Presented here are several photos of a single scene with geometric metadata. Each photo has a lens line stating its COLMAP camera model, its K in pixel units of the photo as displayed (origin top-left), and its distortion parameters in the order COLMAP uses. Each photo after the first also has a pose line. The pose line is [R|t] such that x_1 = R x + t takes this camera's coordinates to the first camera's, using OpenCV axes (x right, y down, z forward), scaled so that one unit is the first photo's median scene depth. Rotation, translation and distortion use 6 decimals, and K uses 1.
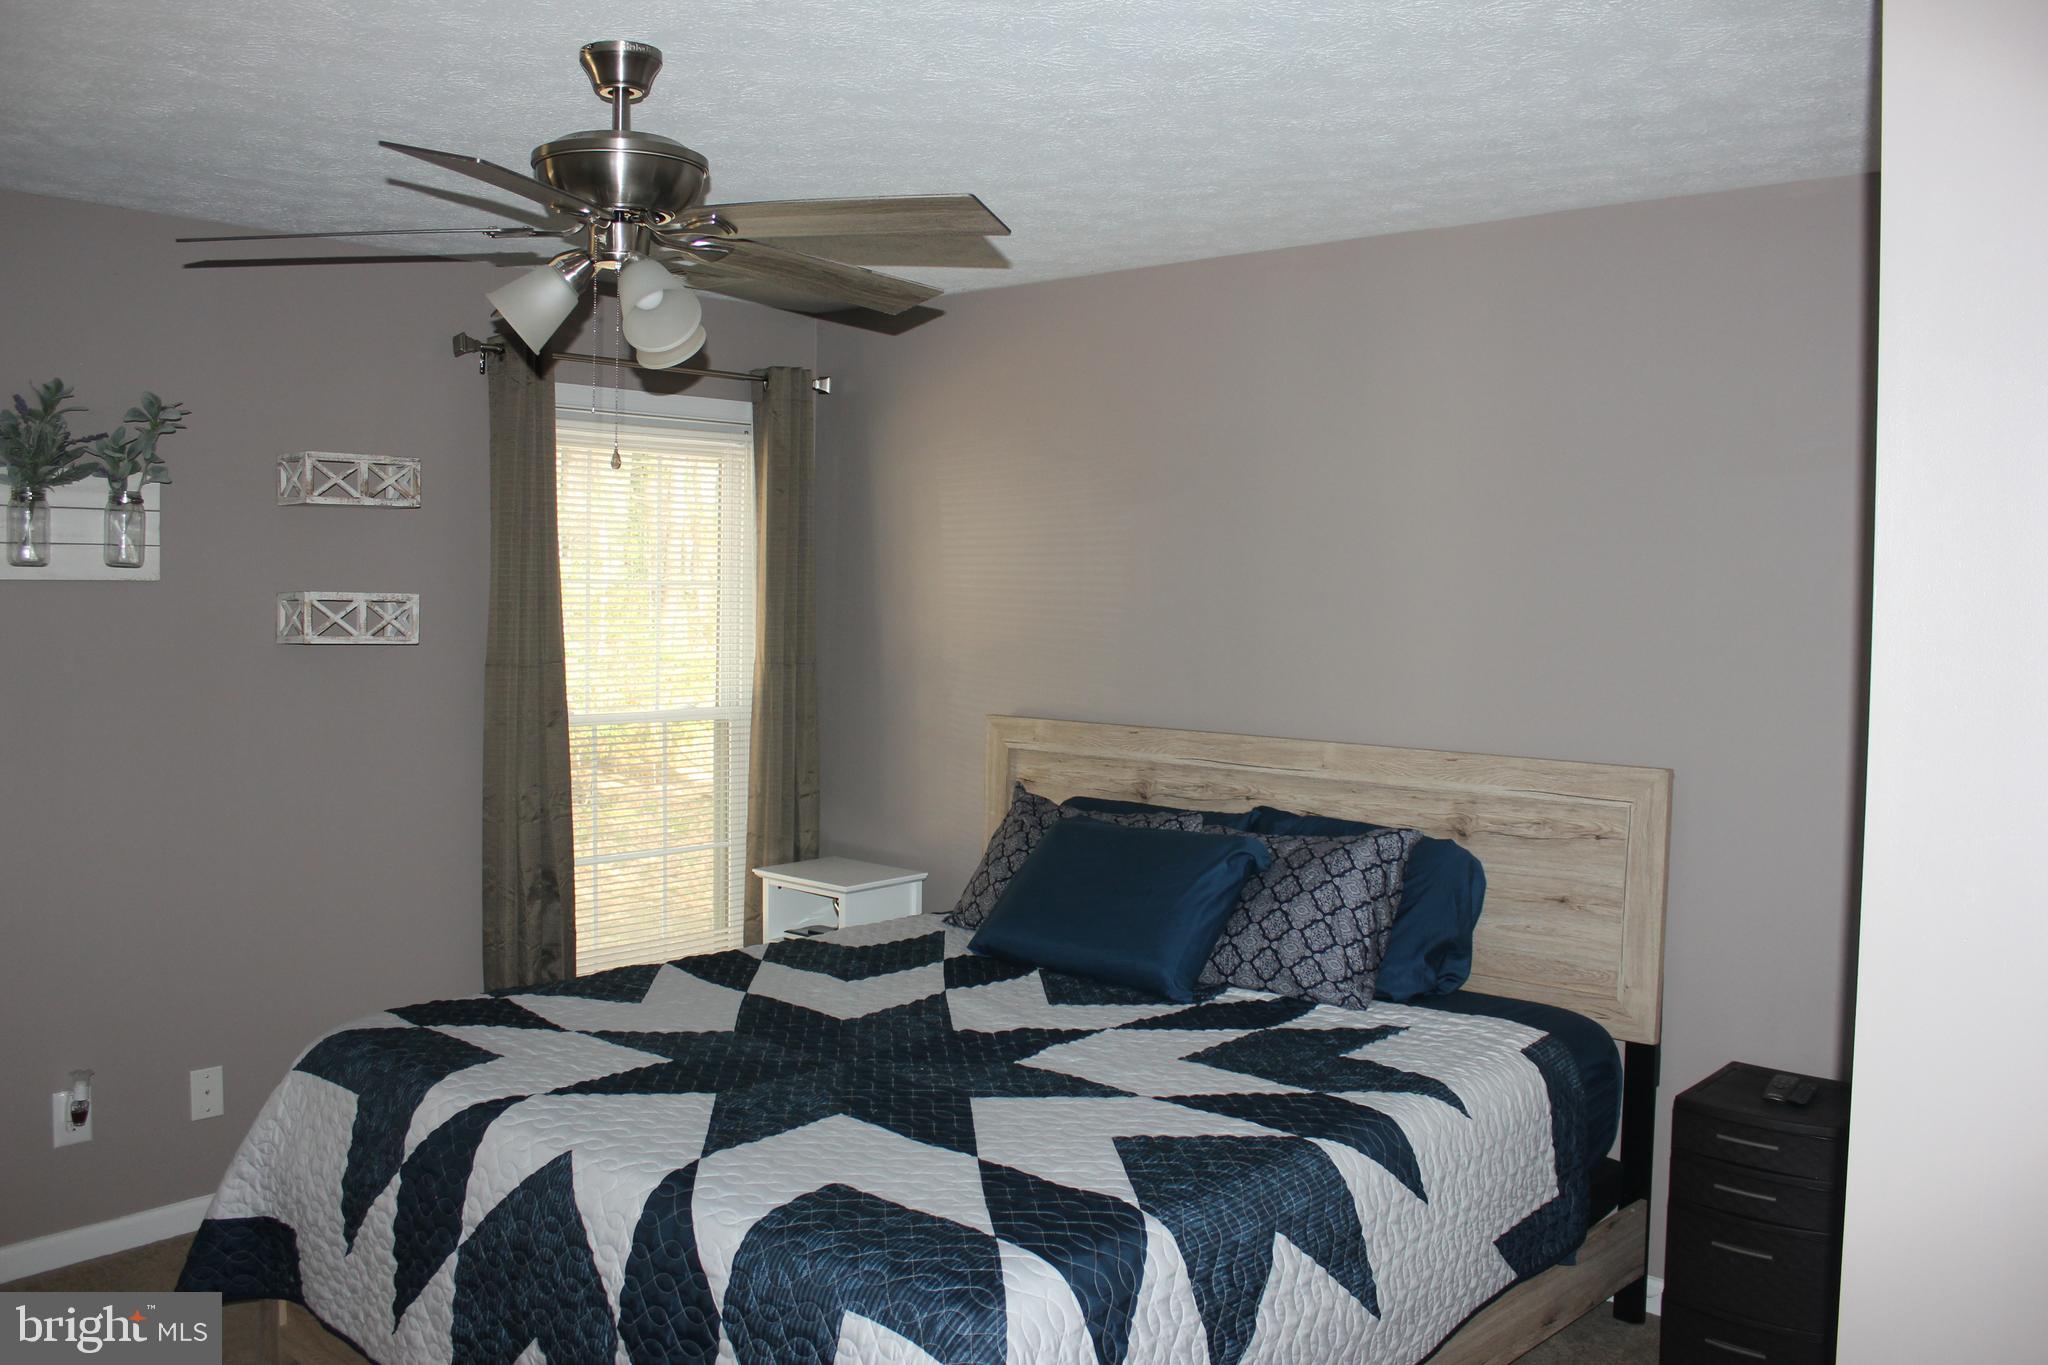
lens RADIAL K [[1723.7, 0, 1029.0], [0, 1723.7, 667.4], [0, 0, 1]] dist [-0.150617, 0.119139]
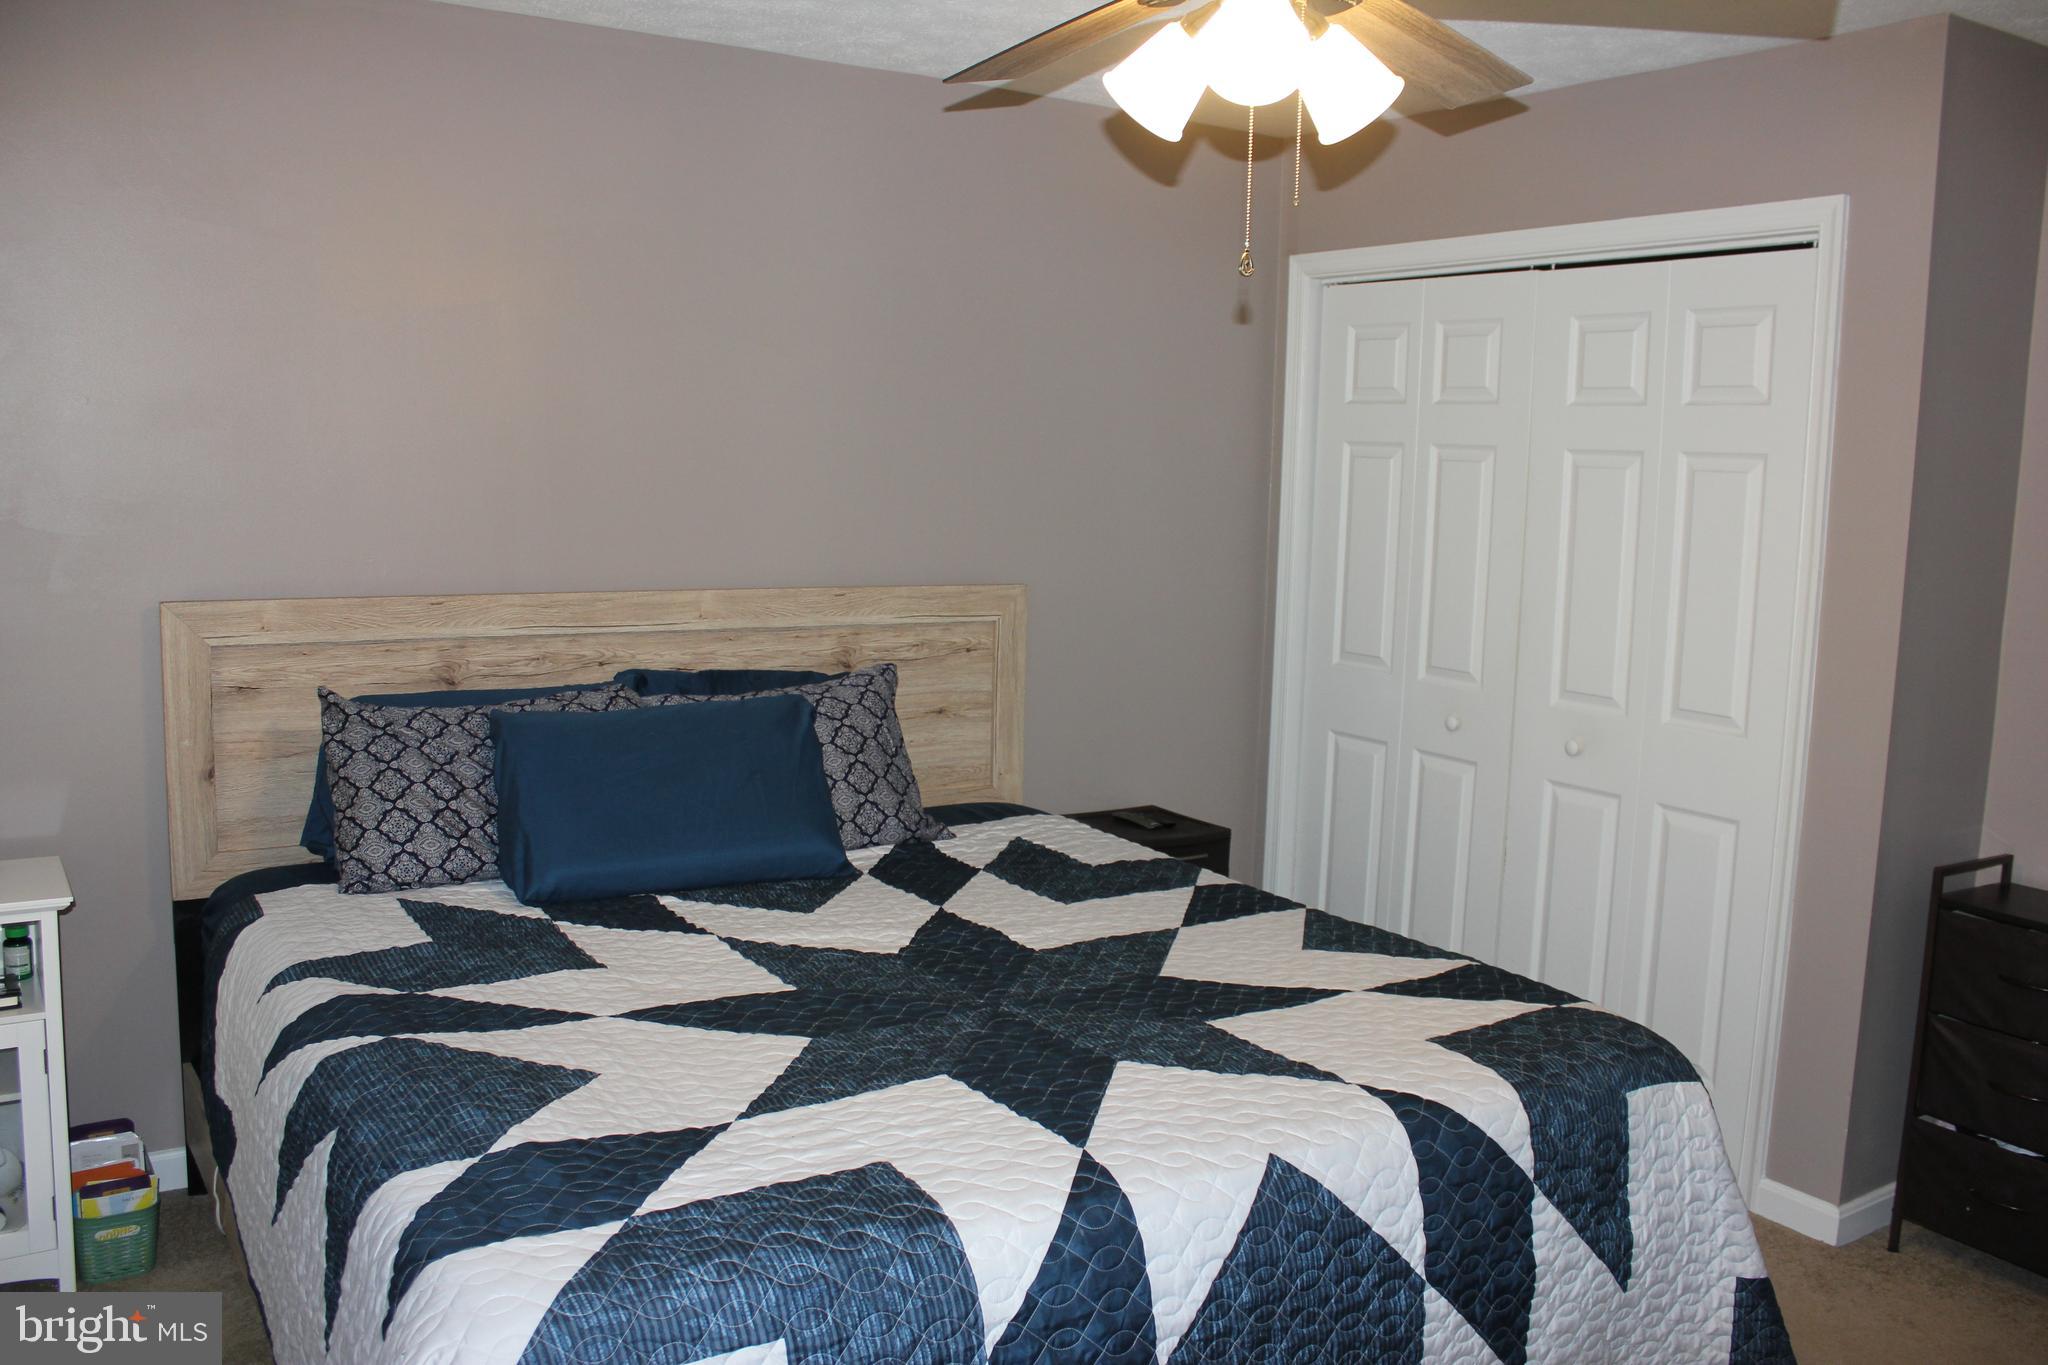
lens RADIAL K [[1723.7, 0, 1115.6], [0, 1723.7, 687.5], [0, 0, 1]] dist [-0.150617, 0.119139]
pose [[0.243818, -0.141699, 0.959414, -0.756582], [0.009921, 0.989581, 0.143633, -0.039714], [-0.969770, -0.025502, 0.242683, 0.631812]]
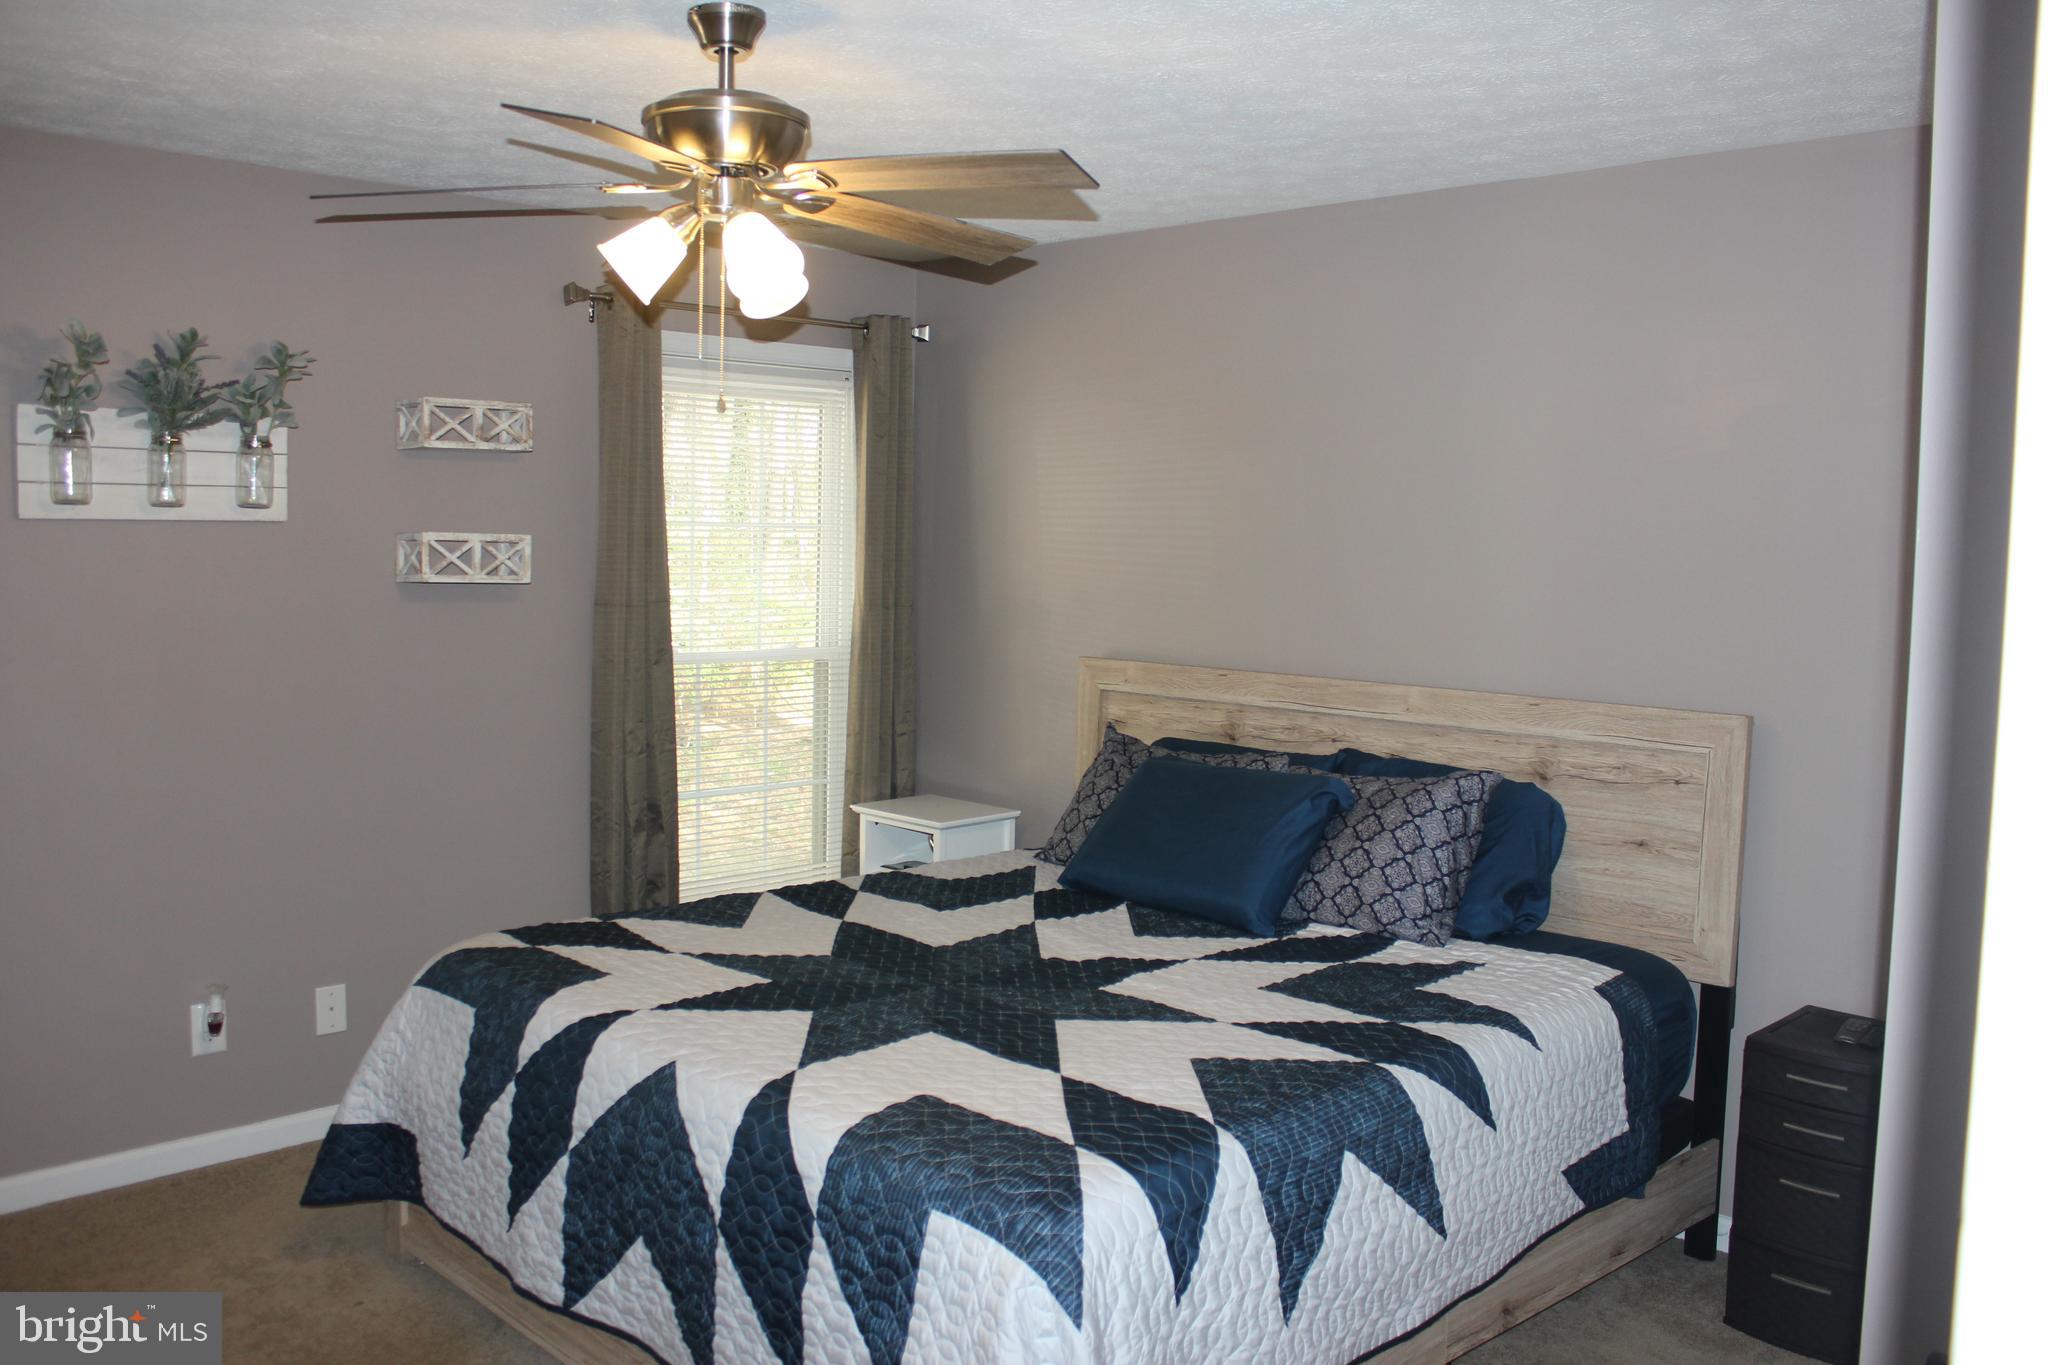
lens RADIAL K [[1723.7, 0, 1025.4], [0, 1723.7, 672.4], [0, 0, 1]] dist [-0.150617, 0.119139]
pose [[0.998178, 0.010251, -0.059469, 0.005875], [-0.008316, 0.999431, 0.032693, 0.004845], [0.059770, -0.032139, 0.997695, -0.029589]]
